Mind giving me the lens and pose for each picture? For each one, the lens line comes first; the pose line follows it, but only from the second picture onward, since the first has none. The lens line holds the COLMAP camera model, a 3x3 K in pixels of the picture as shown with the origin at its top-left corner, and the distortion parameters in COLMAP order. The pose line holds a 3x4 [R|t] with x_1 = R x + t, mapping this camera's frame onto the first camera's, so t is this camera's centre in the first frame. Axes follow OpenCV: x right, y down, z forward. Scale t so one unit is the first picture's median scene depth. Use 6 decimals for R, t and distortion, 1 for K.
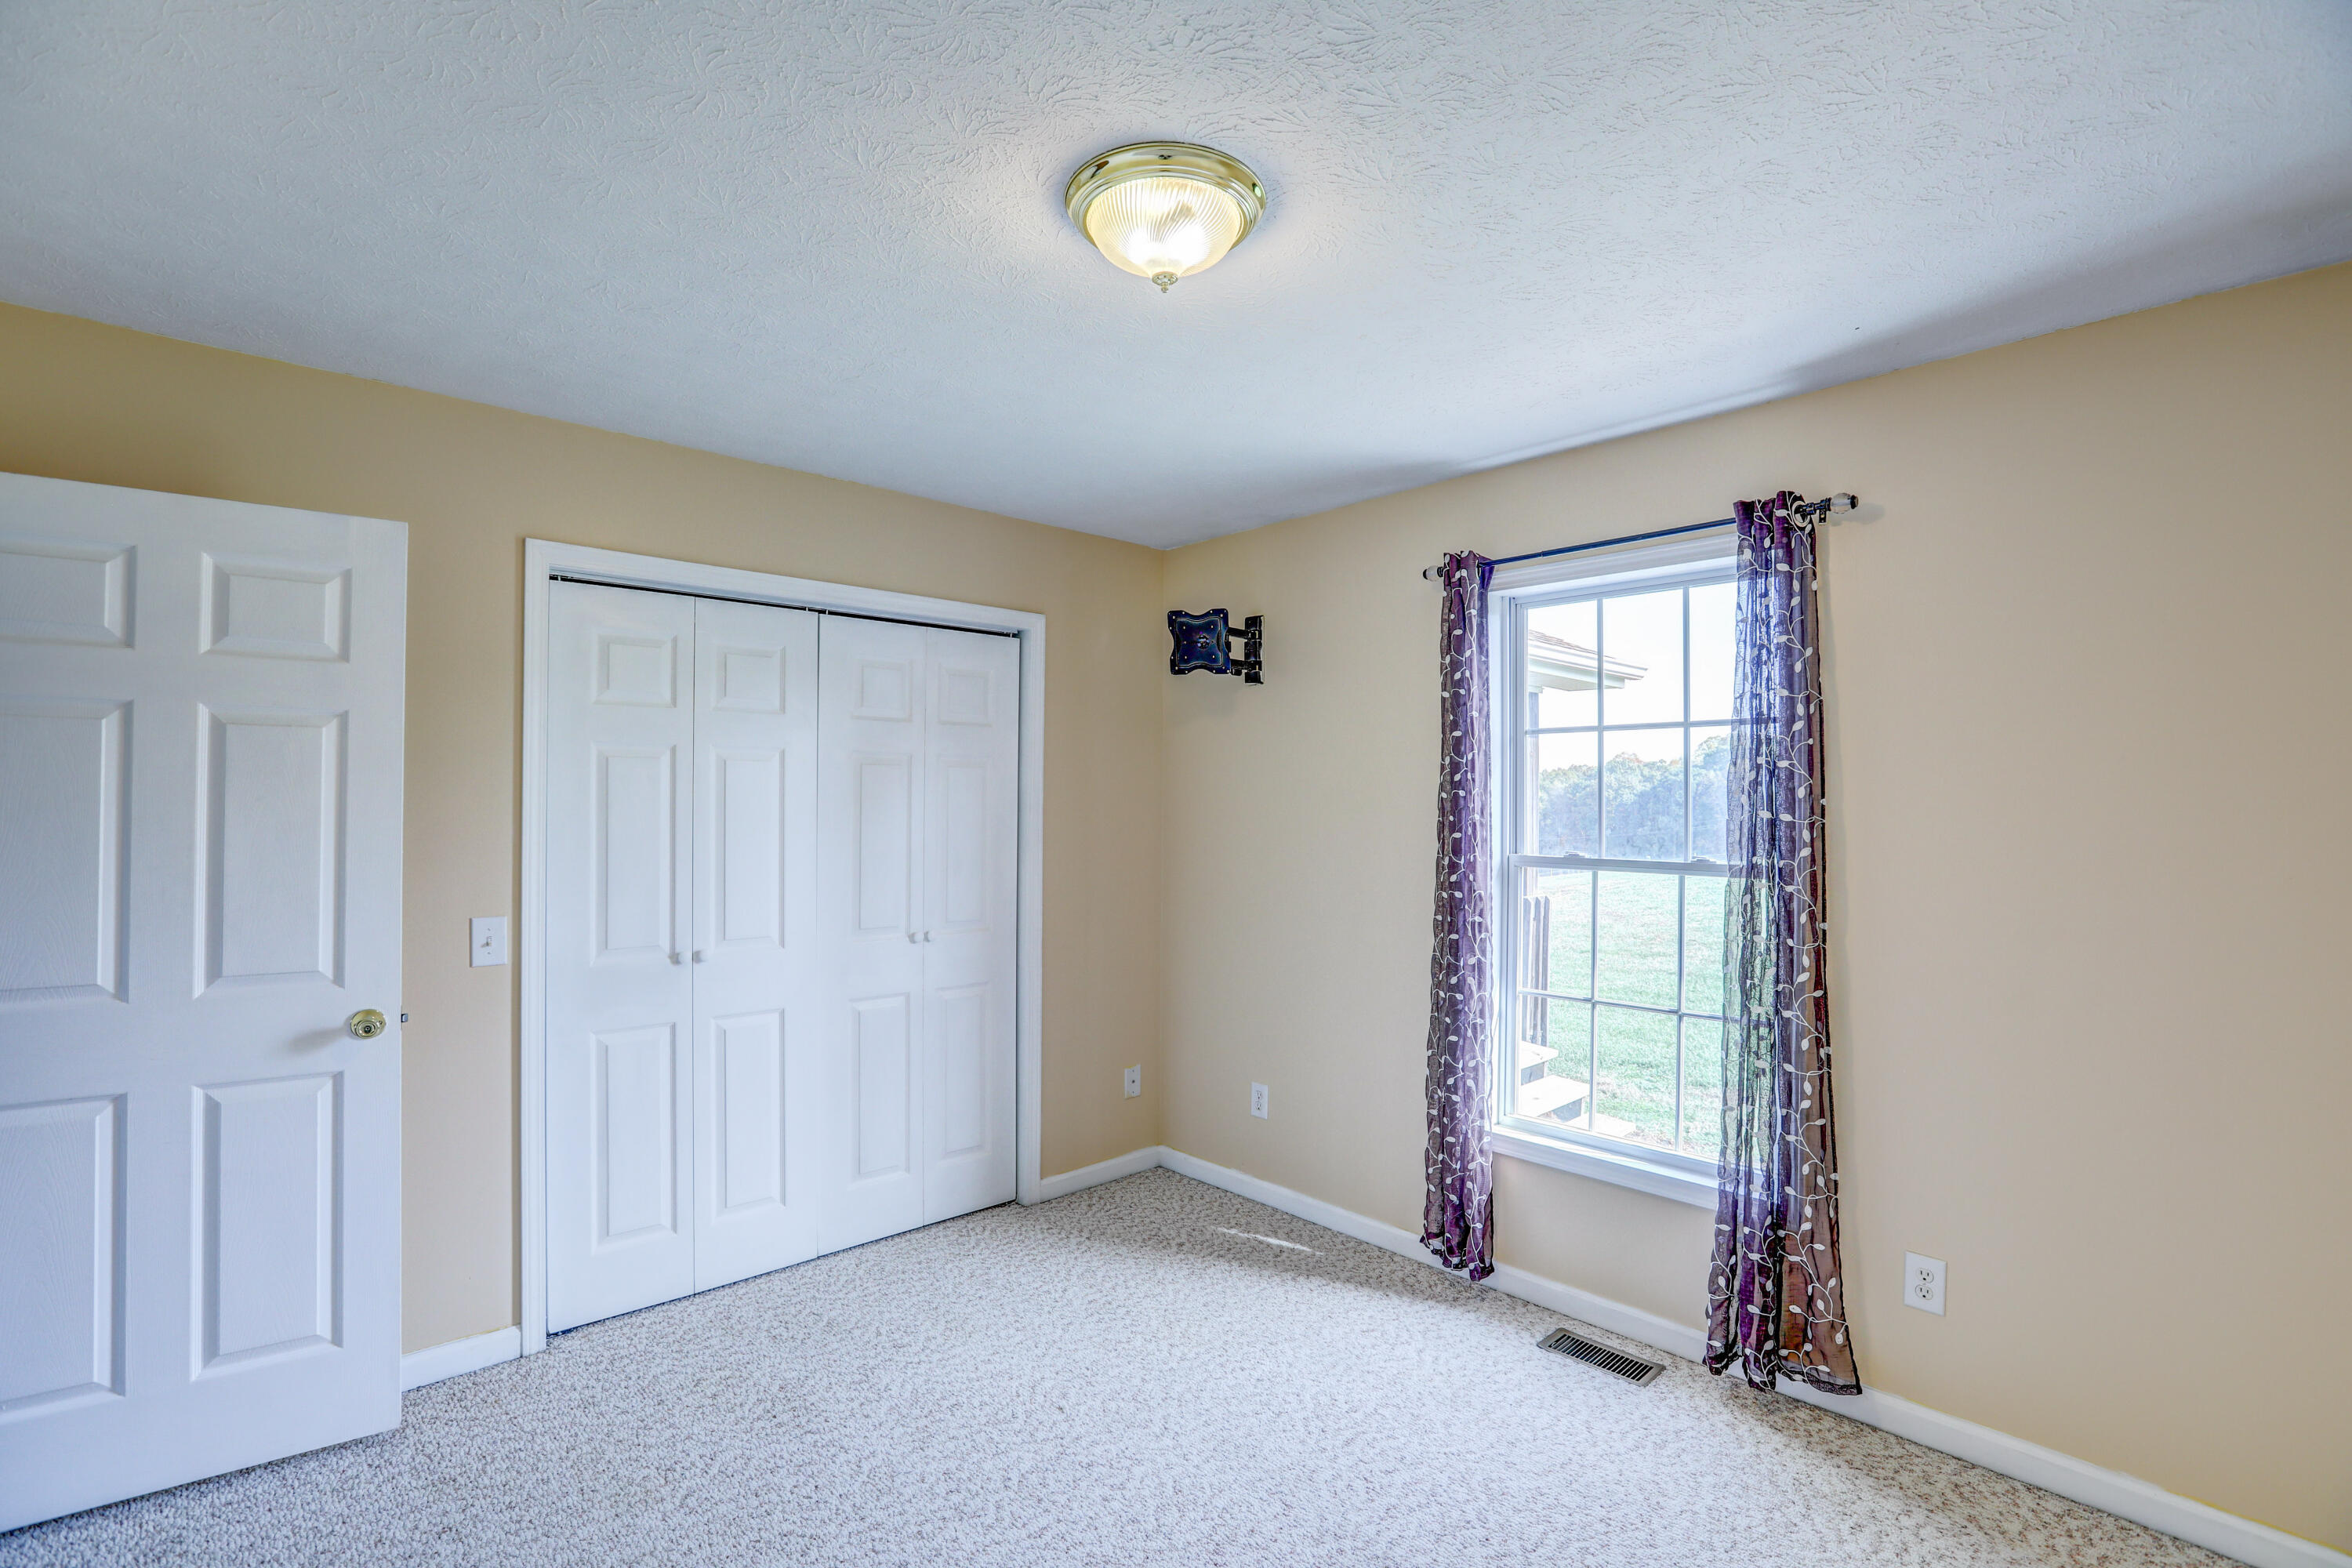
lens RADIAL K [[1063.5, 0, 1171.7], [0, 1063.5, 796.7], [0, 0, 1]] dist [-0.052716, 0.020319]
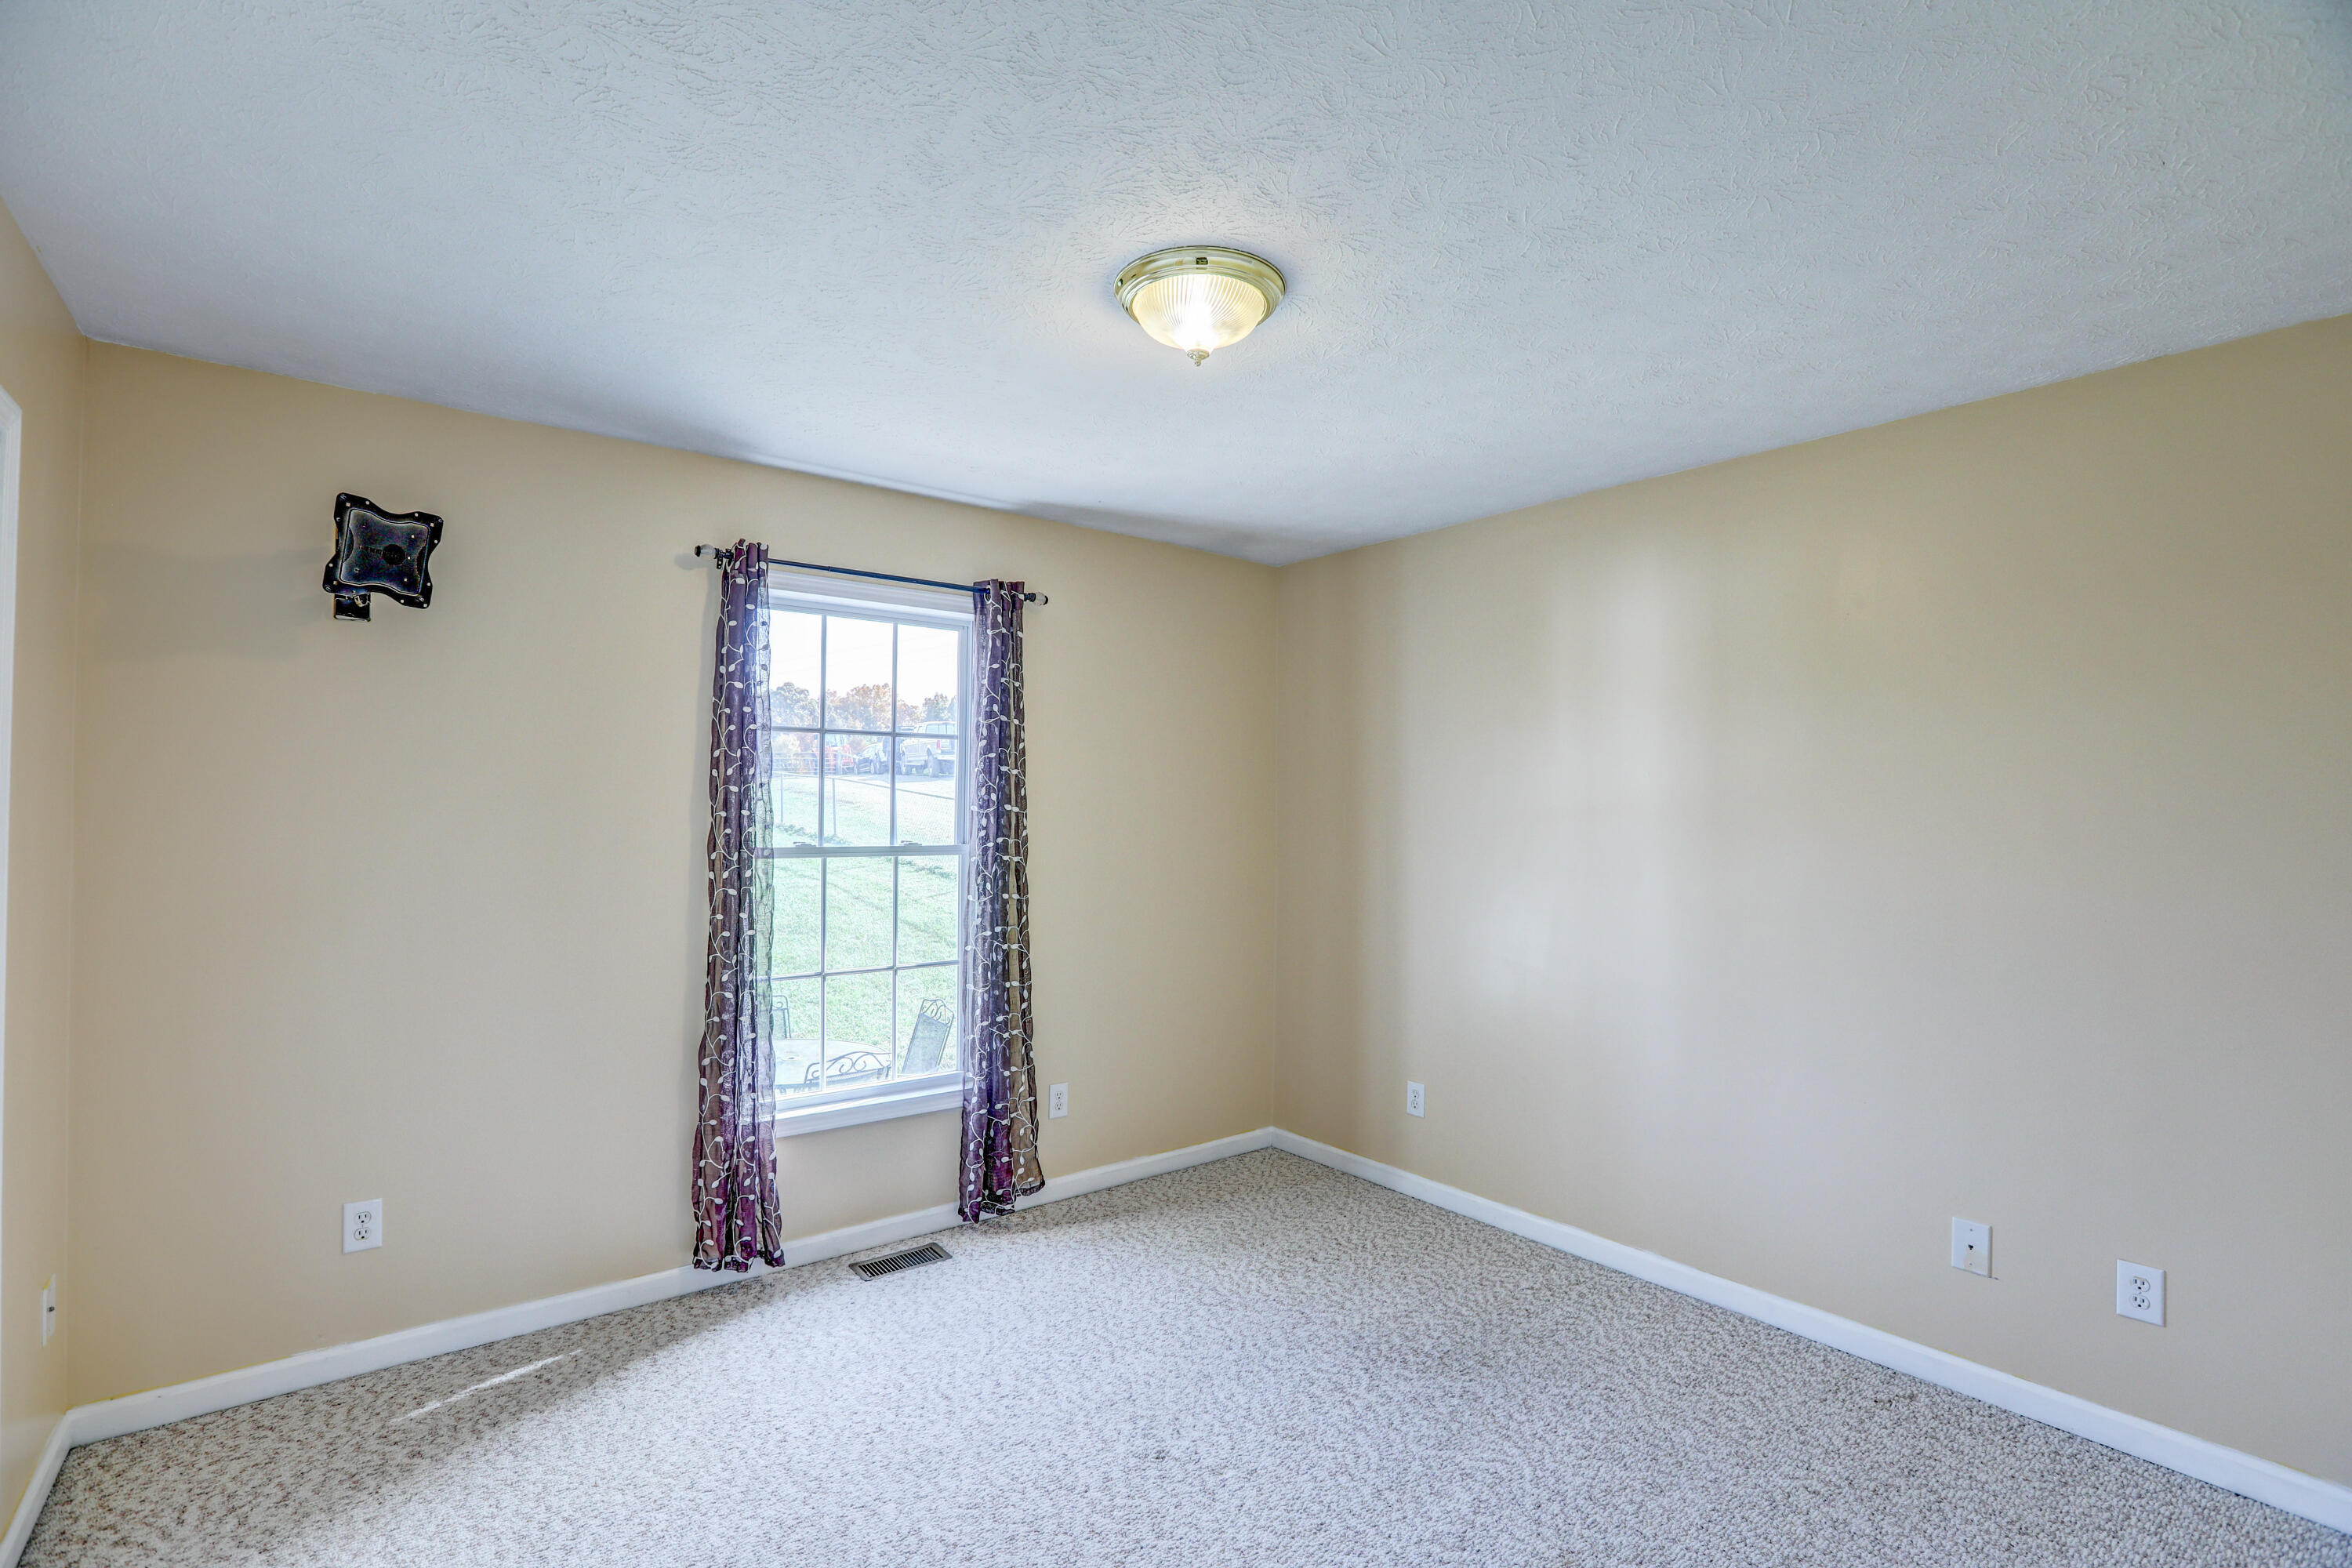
lens RADIAL K [[1063.5, 0, 1171.7], [0, 1063.5, 796.7], [0, 0, 1]] dist [-0.052716, 0.020319]
pose [[0.092343, 0.002087, 0.995725, -0.664563], [-0.016815, 0.999858, -0.000536, -0.000685], [-0.995585, -0.016694, 0.092365, 0.517409]]
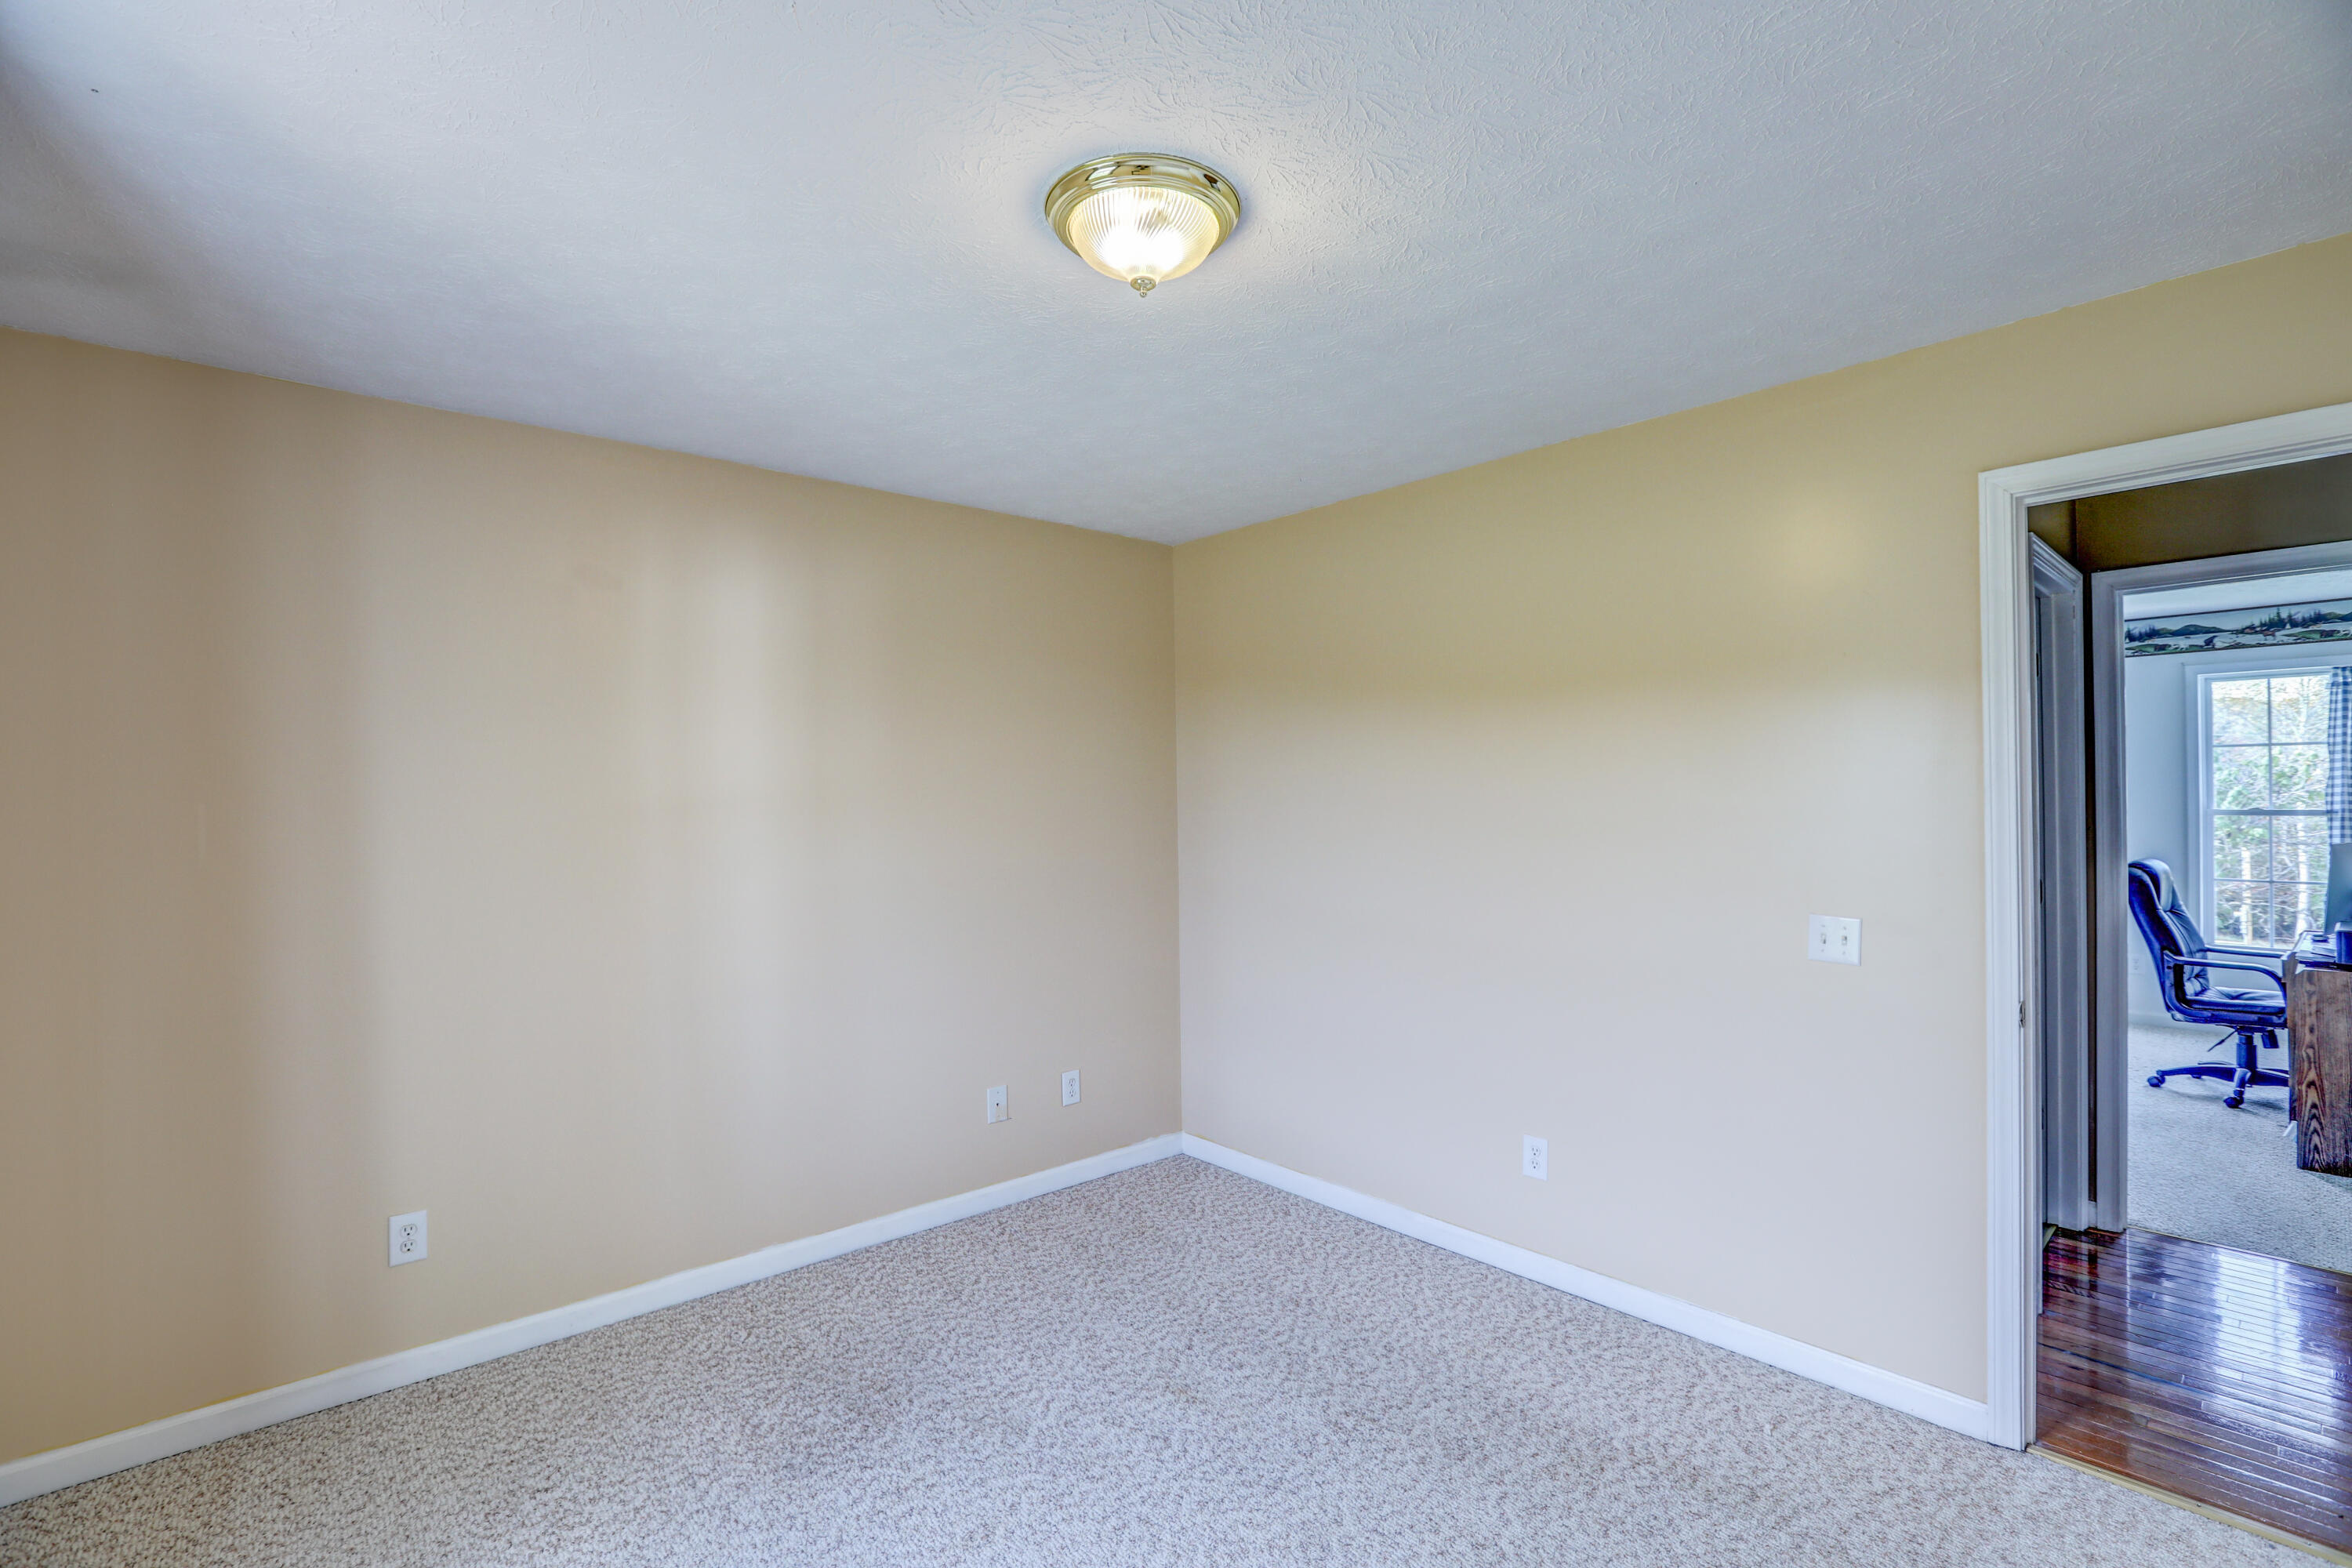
lens RADIAL K [[1063.5, 0, 1171.7], [0, 1063.5, 796.7], [0, 0, 1]] dist [-0.052716, 0.020319]
pose [[-0.999707, 0.000164, 0.024195, -0.033407], [-0.000155, 0.999913, -0.013175, 0.010819], [-0.024195, -0.013175, -0.999620, 1.141099]]
